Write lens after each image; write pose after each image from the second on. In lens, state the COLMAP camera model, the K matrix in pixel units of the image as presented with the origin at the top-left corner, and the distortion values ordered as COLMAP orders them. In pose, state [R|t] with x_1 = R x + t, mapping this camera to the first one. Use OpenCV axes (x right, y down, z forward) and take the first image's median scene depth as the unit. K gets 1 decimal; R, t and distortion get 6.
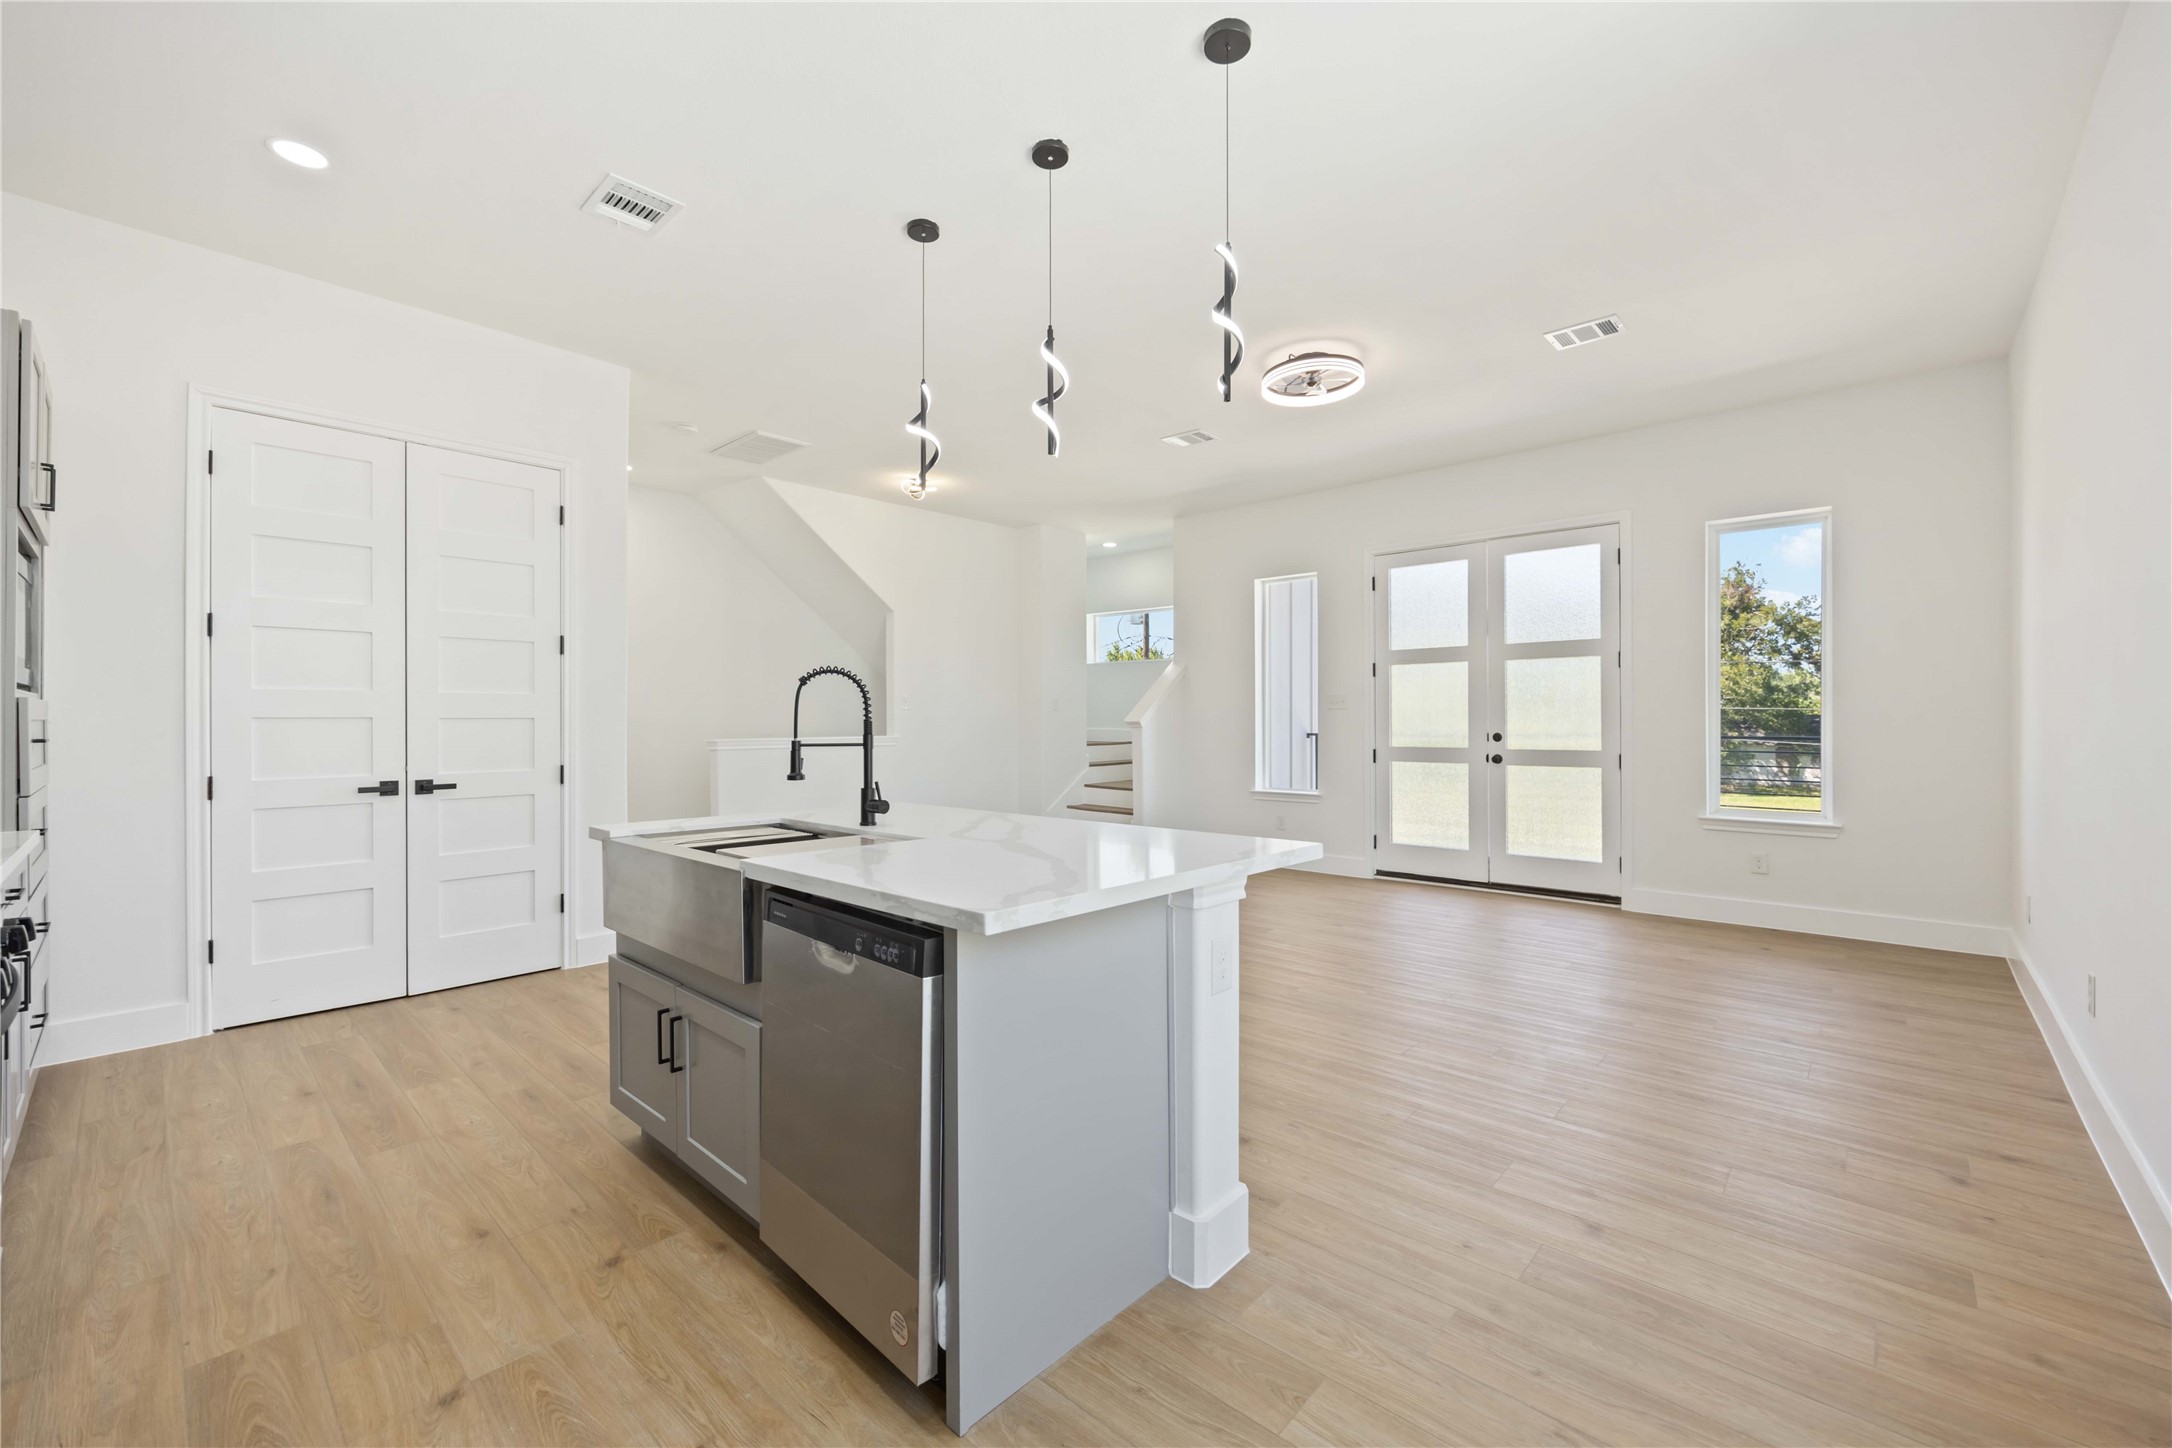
lens RADIAL K [[871.8, 0, 1087.7], [0, 871.8, 714.7], [0, 0, 1]] dist [-0.003822, -0.000366]
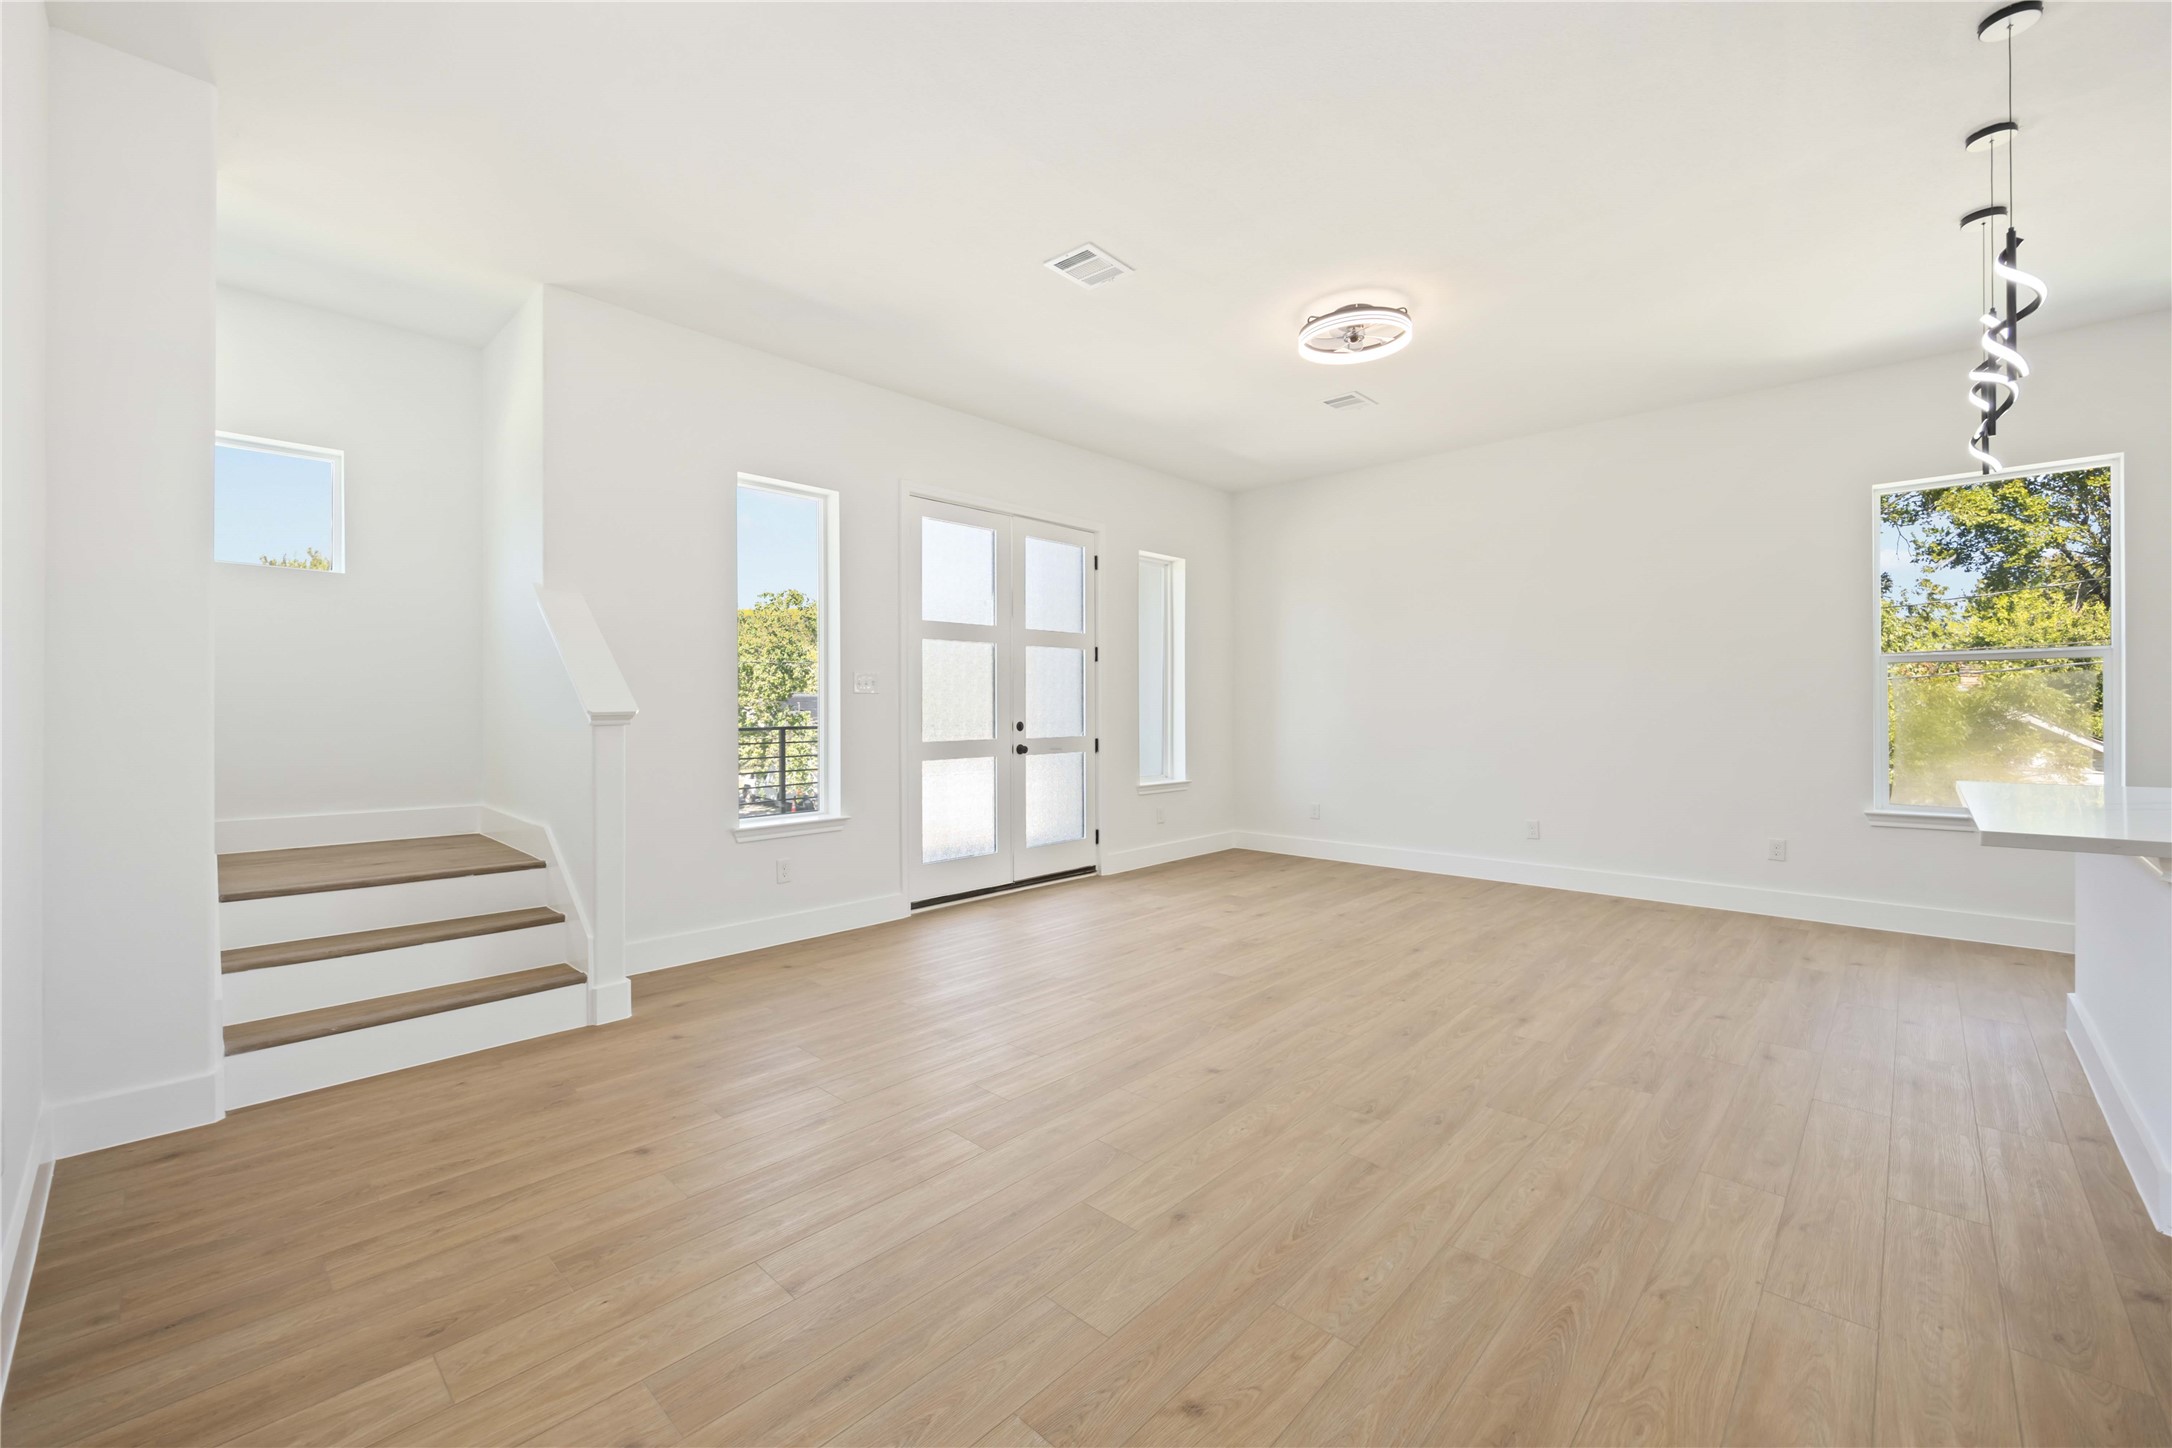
lens RADIAL K [[875.2, 0, 1082.0], [0, 875.2, 706.0], [0, 0, 1]] dist [-0.002513, -0.000154]
pose [[0.020578, 0.003493, 0.999782, -0.840191], [-0.001984, 0.999992, -0.003453, 0.011609], [-0.999786, -0.001913, 0.020585, 1.592887]]
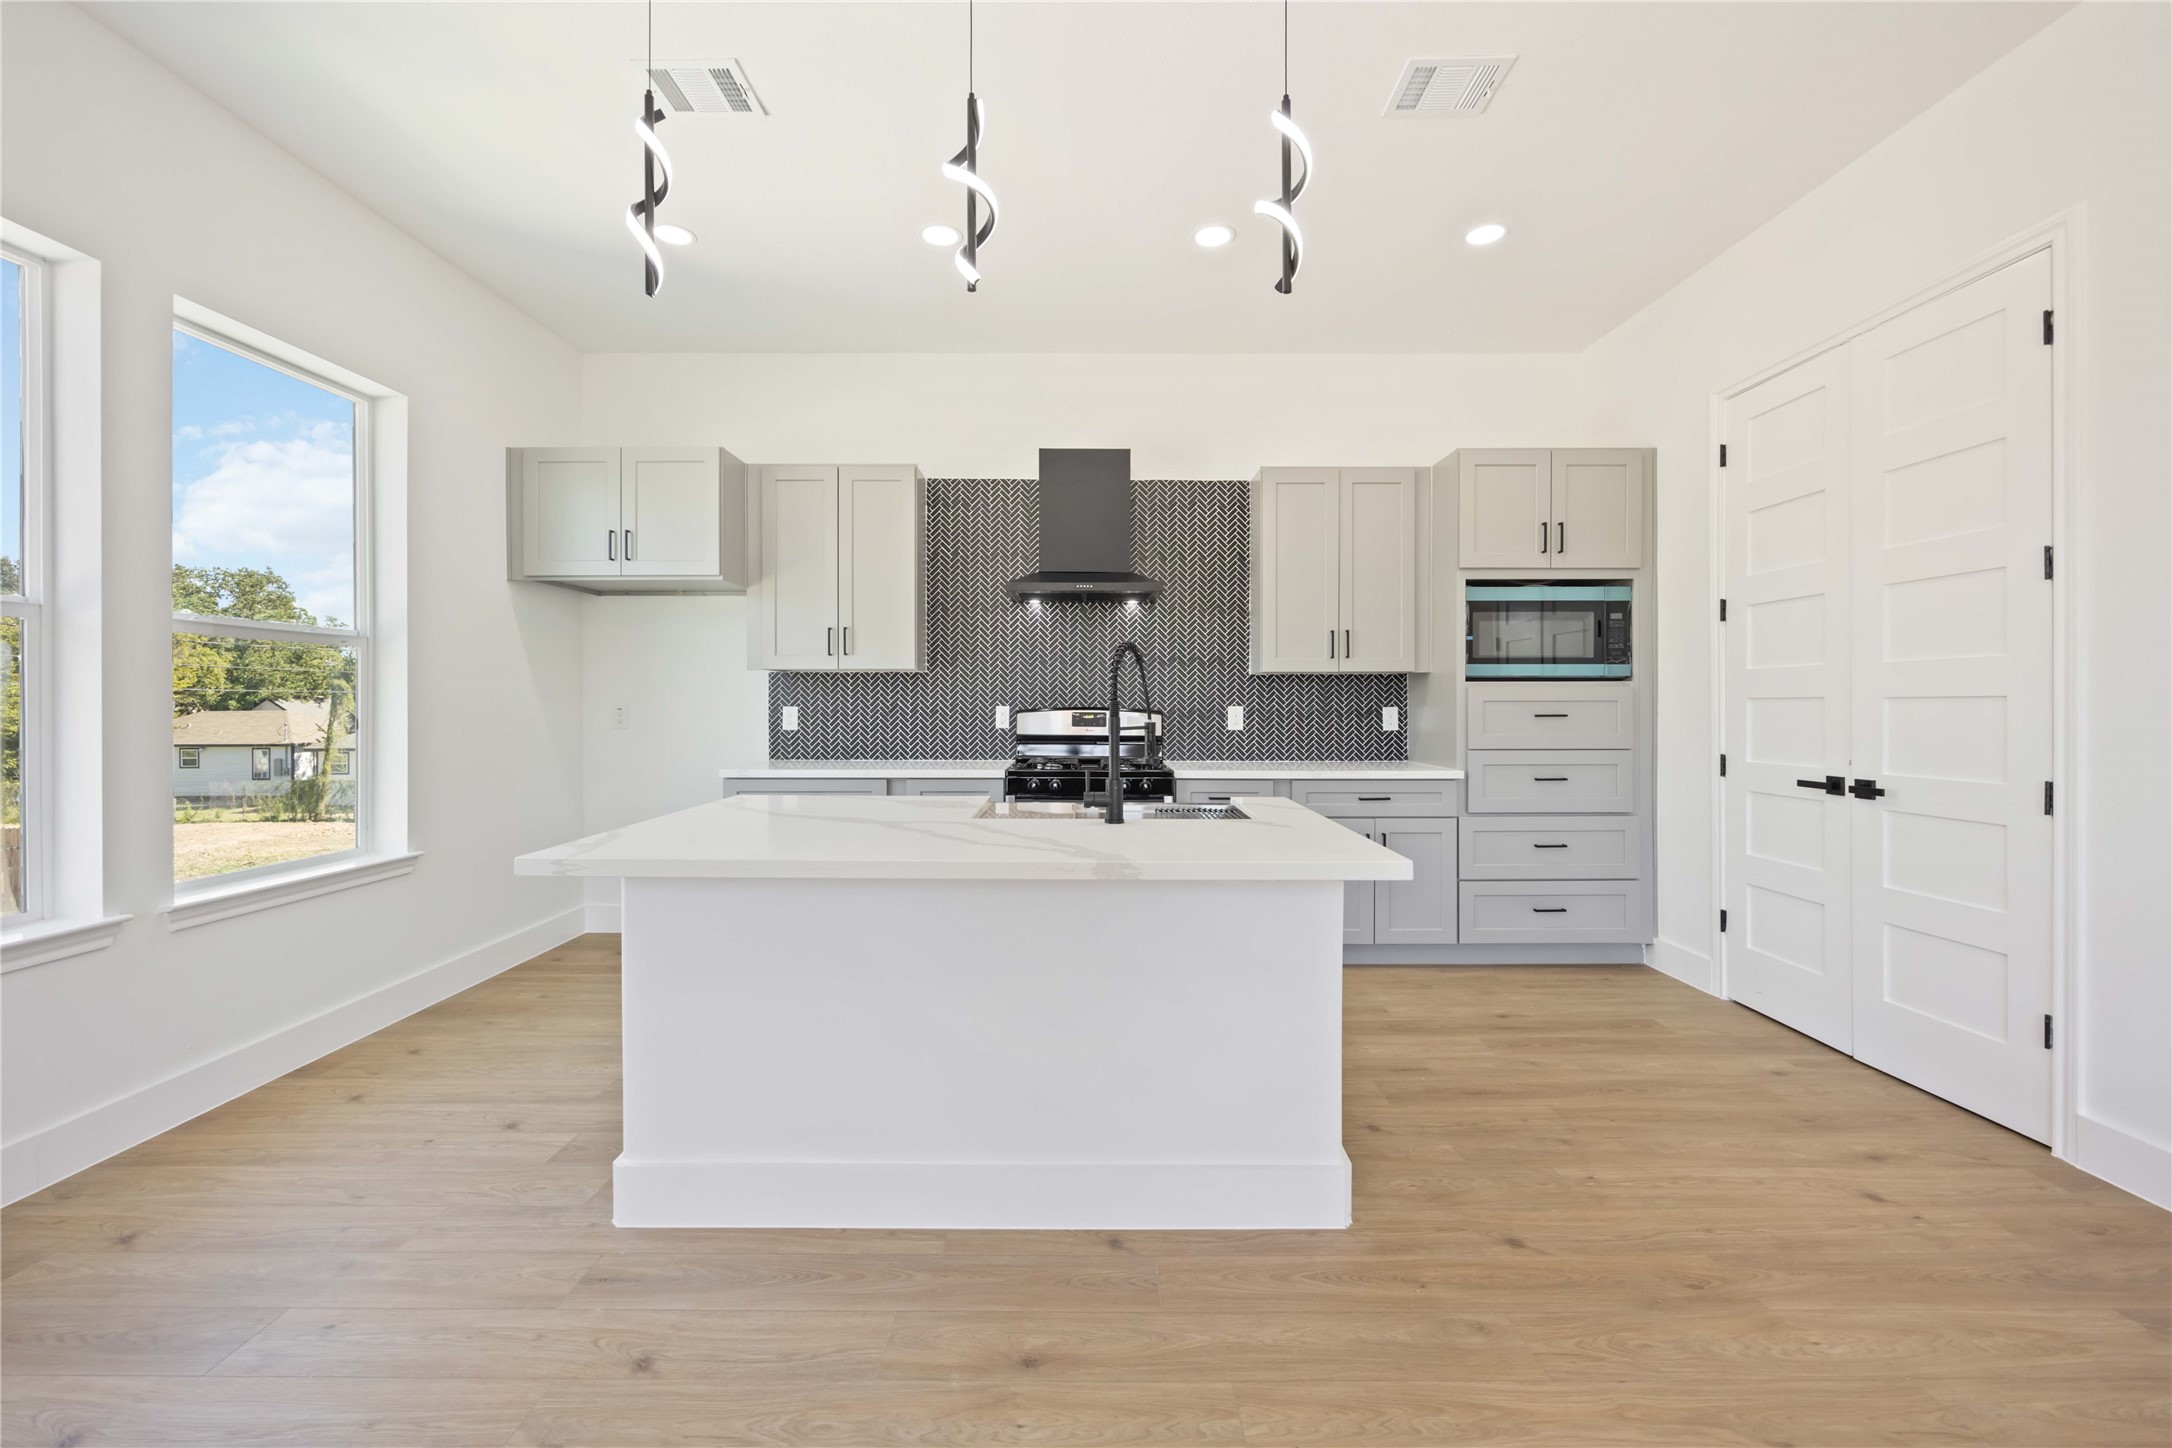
lens RADIAL K [[875.2, 0, 1082.0], [0, 875.2, 706.0], [0, 0, 1]] dist [-0.002513, -0.000154]
pose [[-0.741241, 0.003638, -0.671230, 0.262311], [0.006088, 0.999981, -0.001303, 0.009253], [0.671212, -0.005052, -0.741248, 1.209775]]
